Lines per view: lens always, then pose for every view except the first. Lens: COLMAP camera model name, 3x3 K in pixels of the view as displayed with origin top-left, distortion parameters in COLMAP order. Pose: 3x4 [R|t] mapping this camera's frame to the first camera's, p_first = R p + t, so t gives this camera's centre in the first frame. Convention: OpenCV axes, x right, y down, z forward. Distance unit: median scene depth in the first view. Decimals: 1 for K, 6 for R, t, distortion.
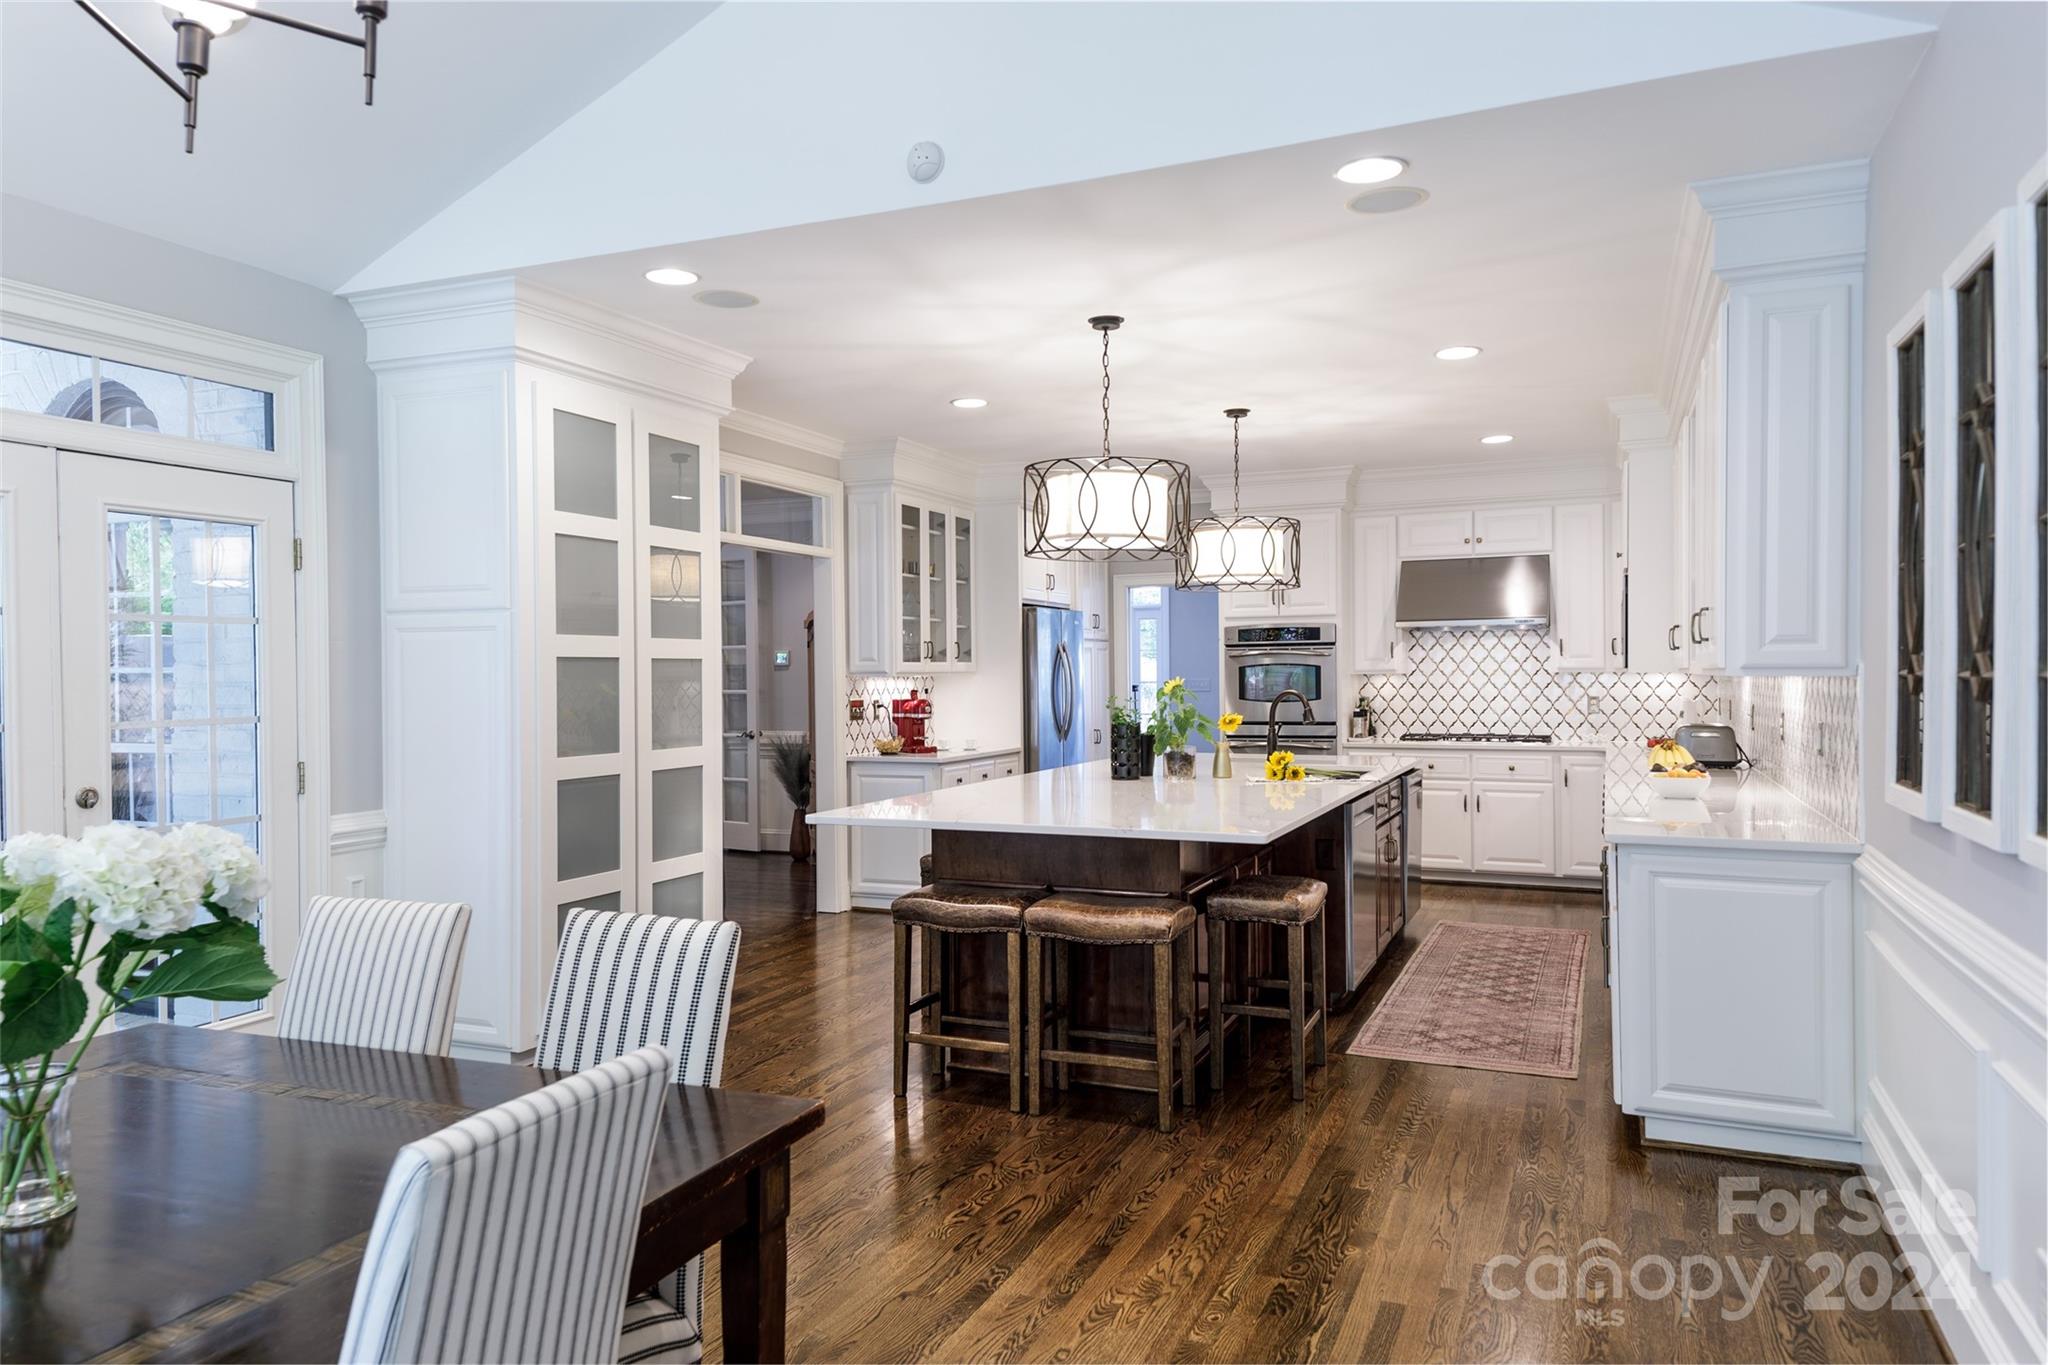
lens RADIAL K [[1356.0, 0, 1024.0], [0, 1356.0, 682.5], [0, 0, 1]] dist [0.092812, -0.001116]
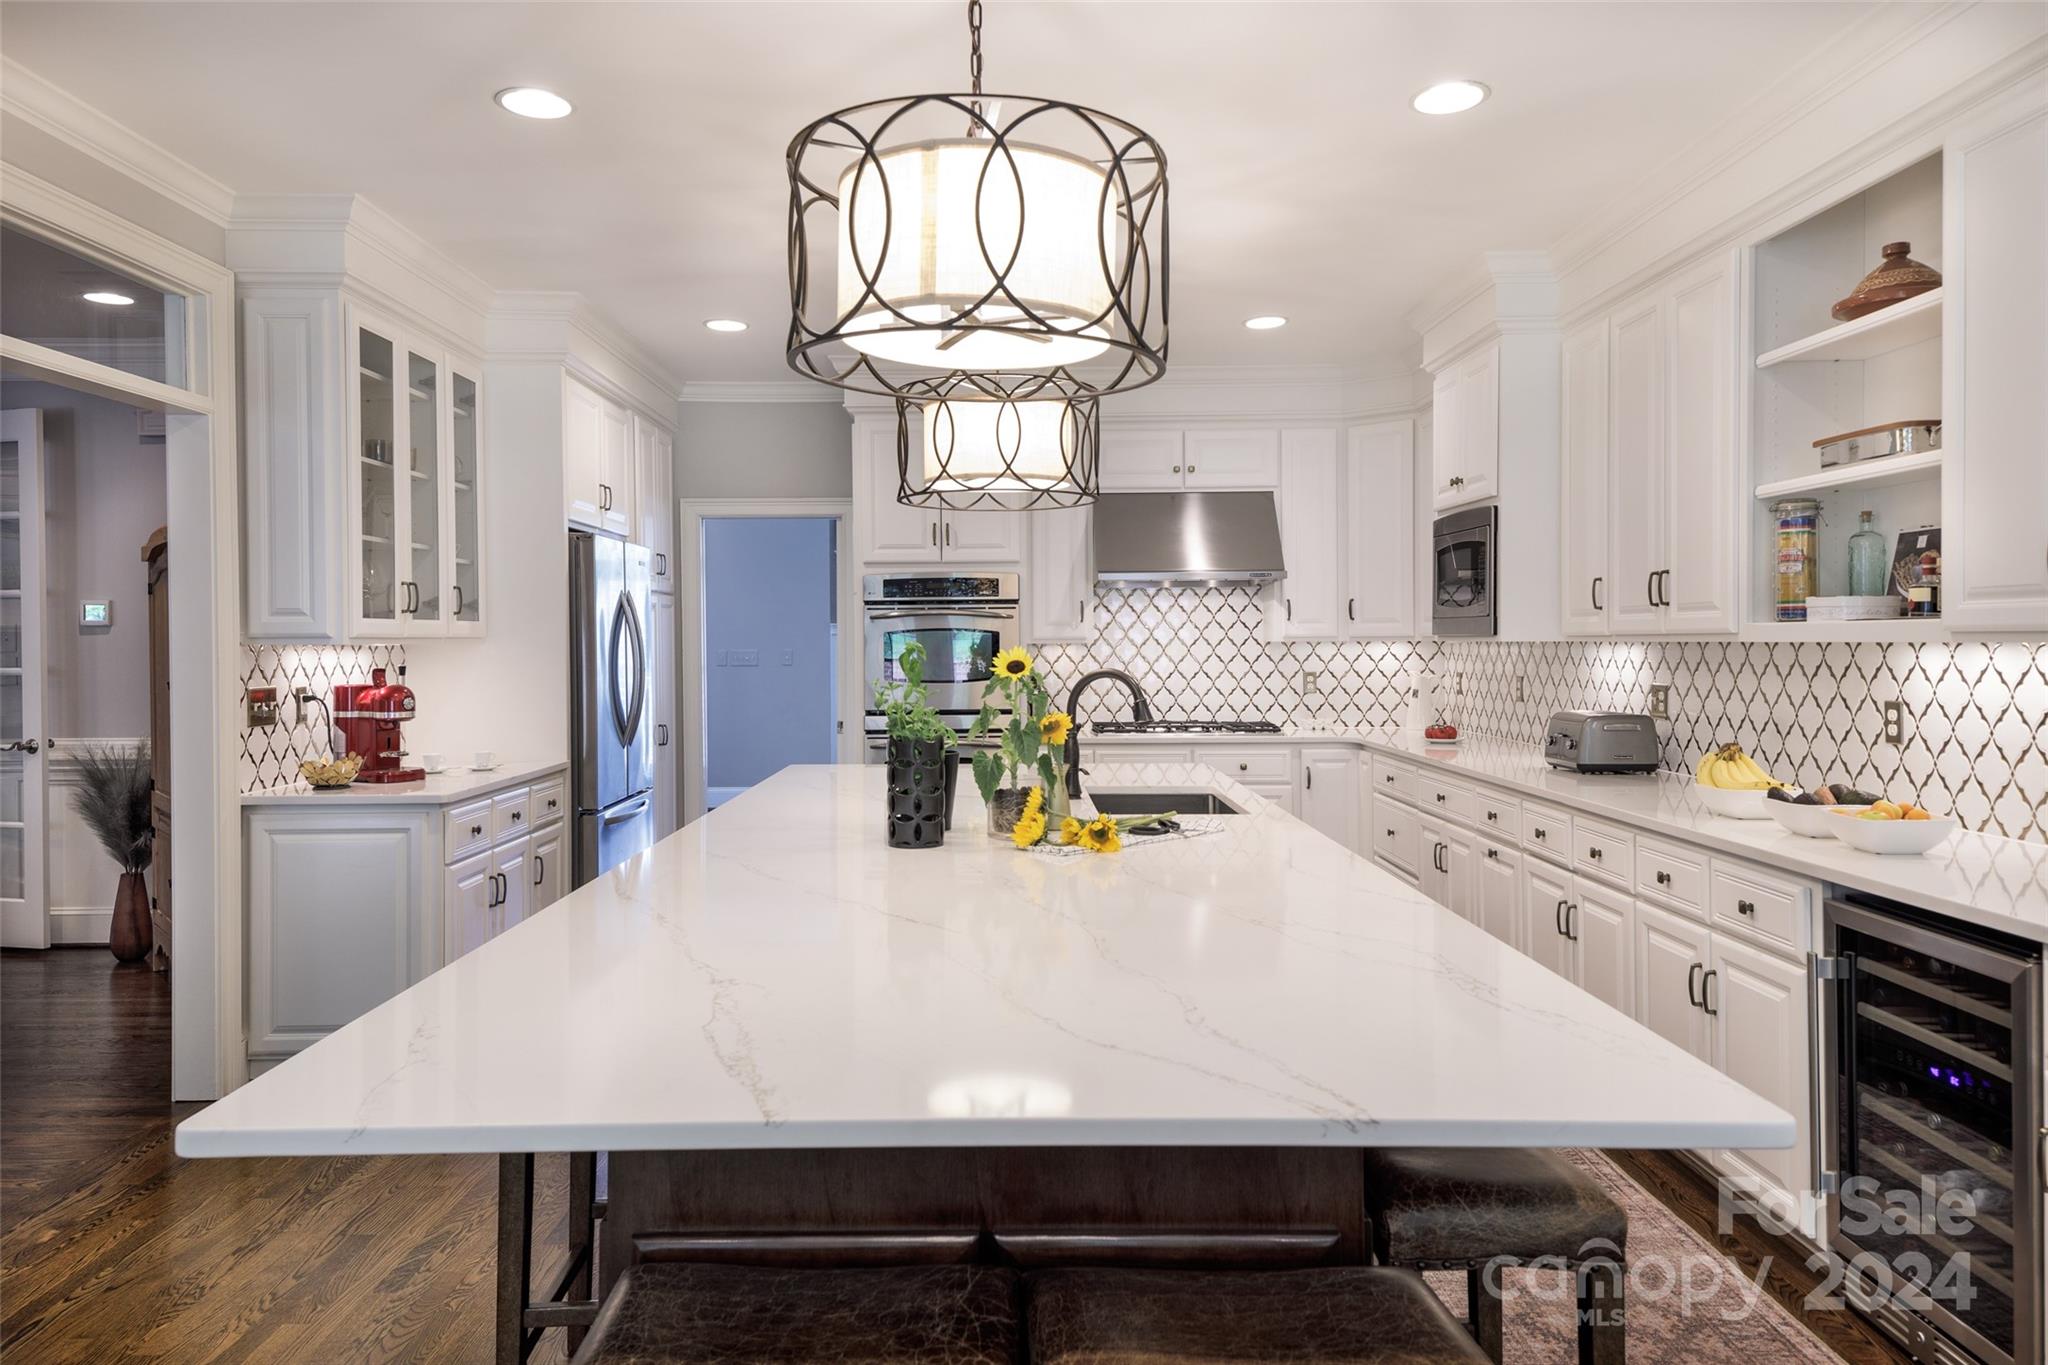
lens RADIAL K [[1352.6, 0, 1011.5], [0, 1352.6, 647.8], [0, 0, 1]] dist [0.092172, -0.070590]
pose [[0.919046, 0.001660, 0.394146, -0.062712], [-0.000229, 0.999993, -0.003678, -0.001182], [-0.394149, 0.003291, 0.919041, 0.361573]]
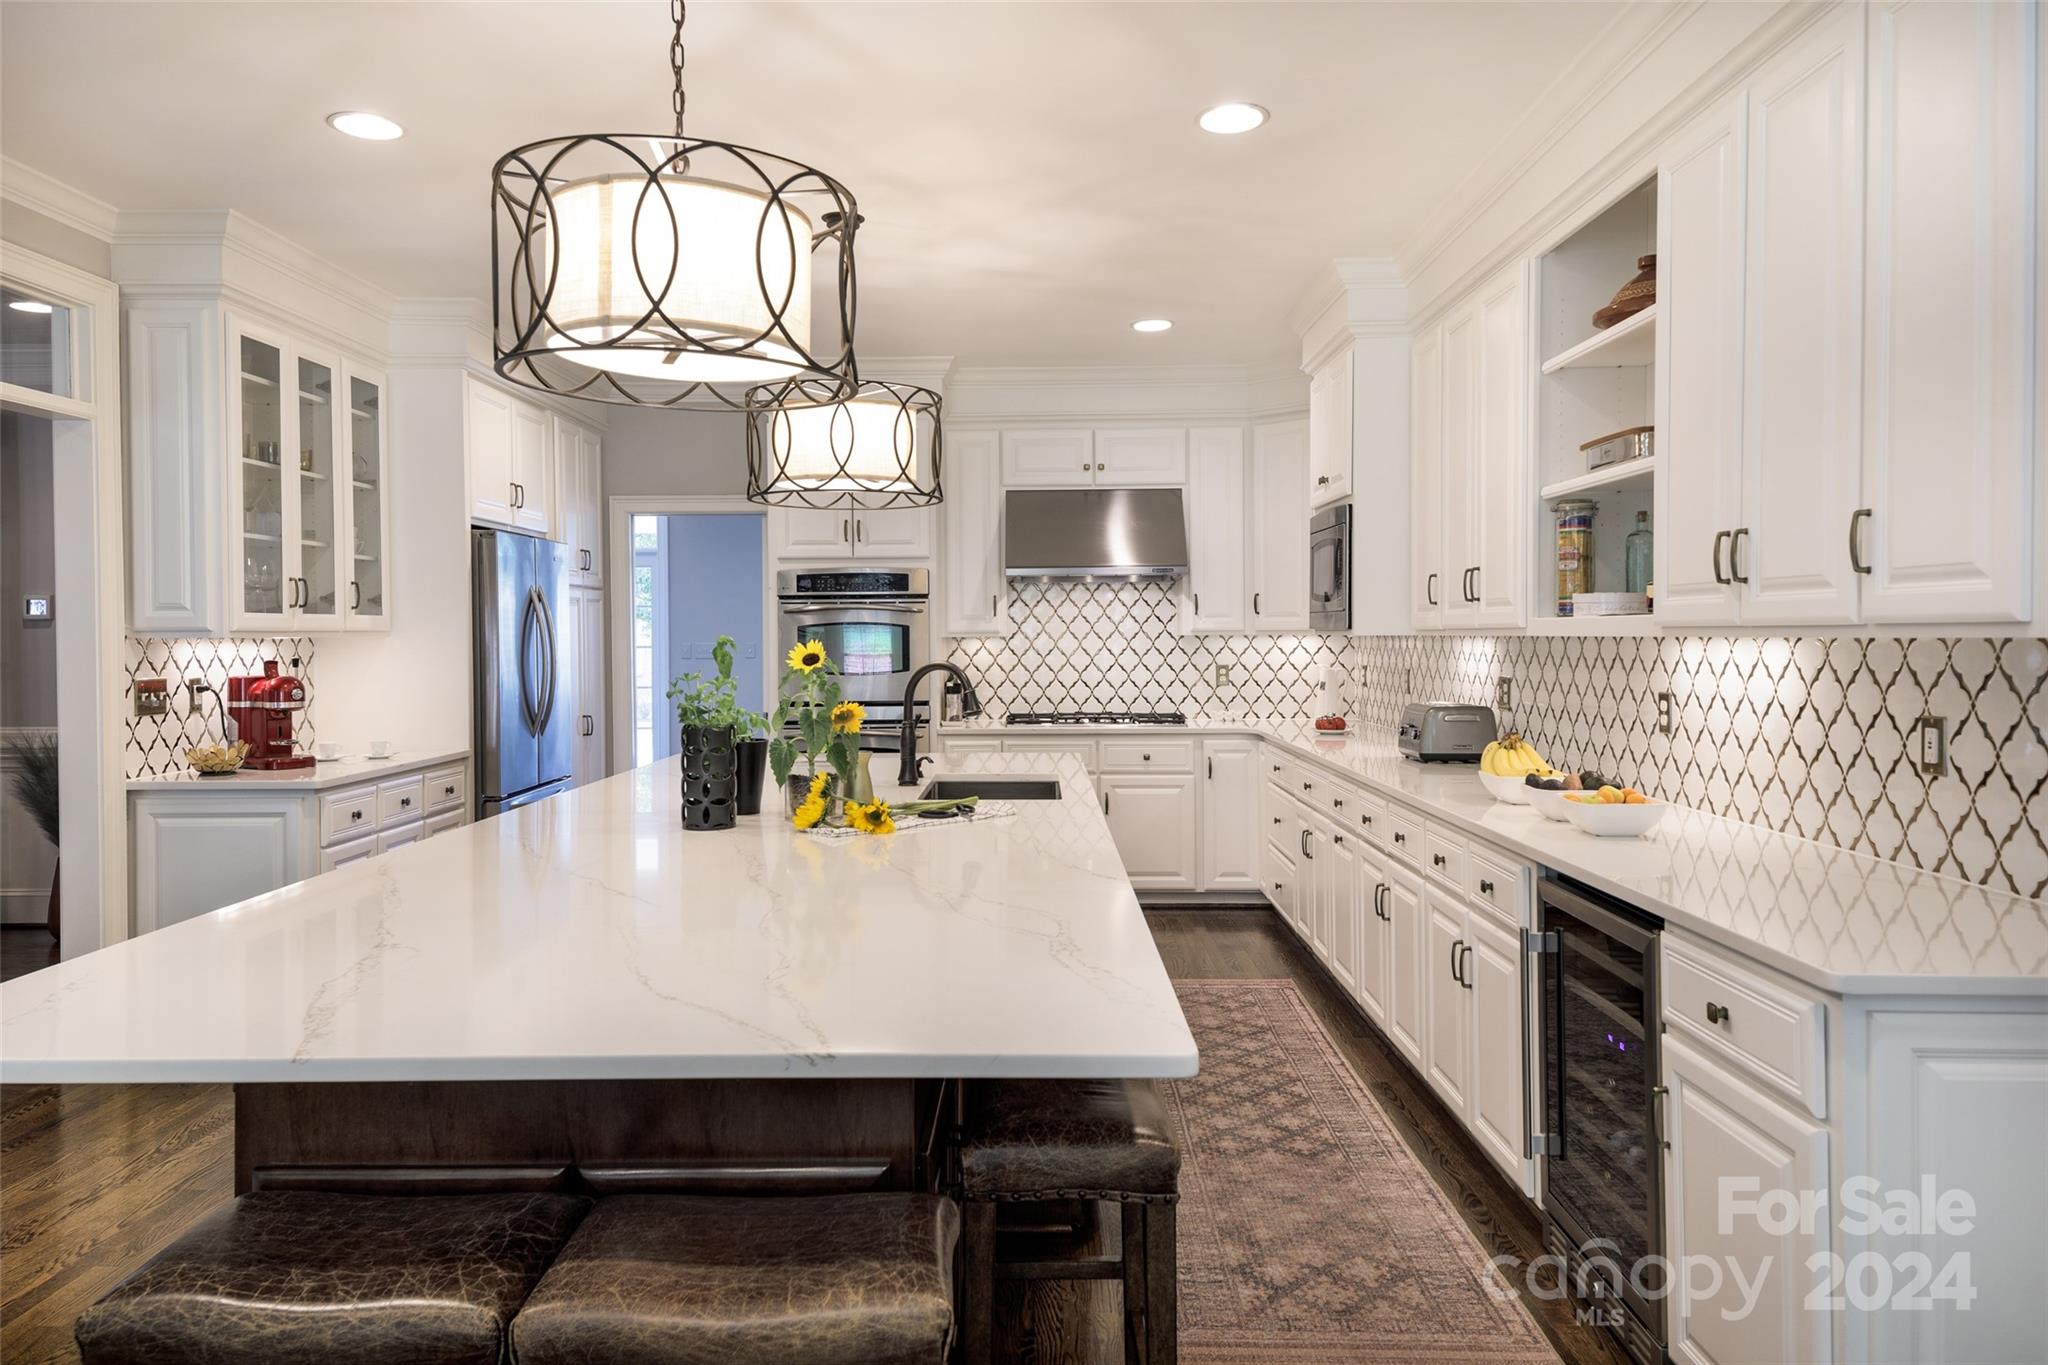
lens RADIAL K [[1352.6, 0, 1011.5], [0, 1352.6, 647.8], [0, 0, 1]] dist [0.092172, -0.070590]
pose [[0.927515, 0.000175, 0.373787, -0.006670], [-0.000777, 0.999999, 0.001461, -0.001294], [-0.373786, -0.001646, 0.927513, 0.314576]]
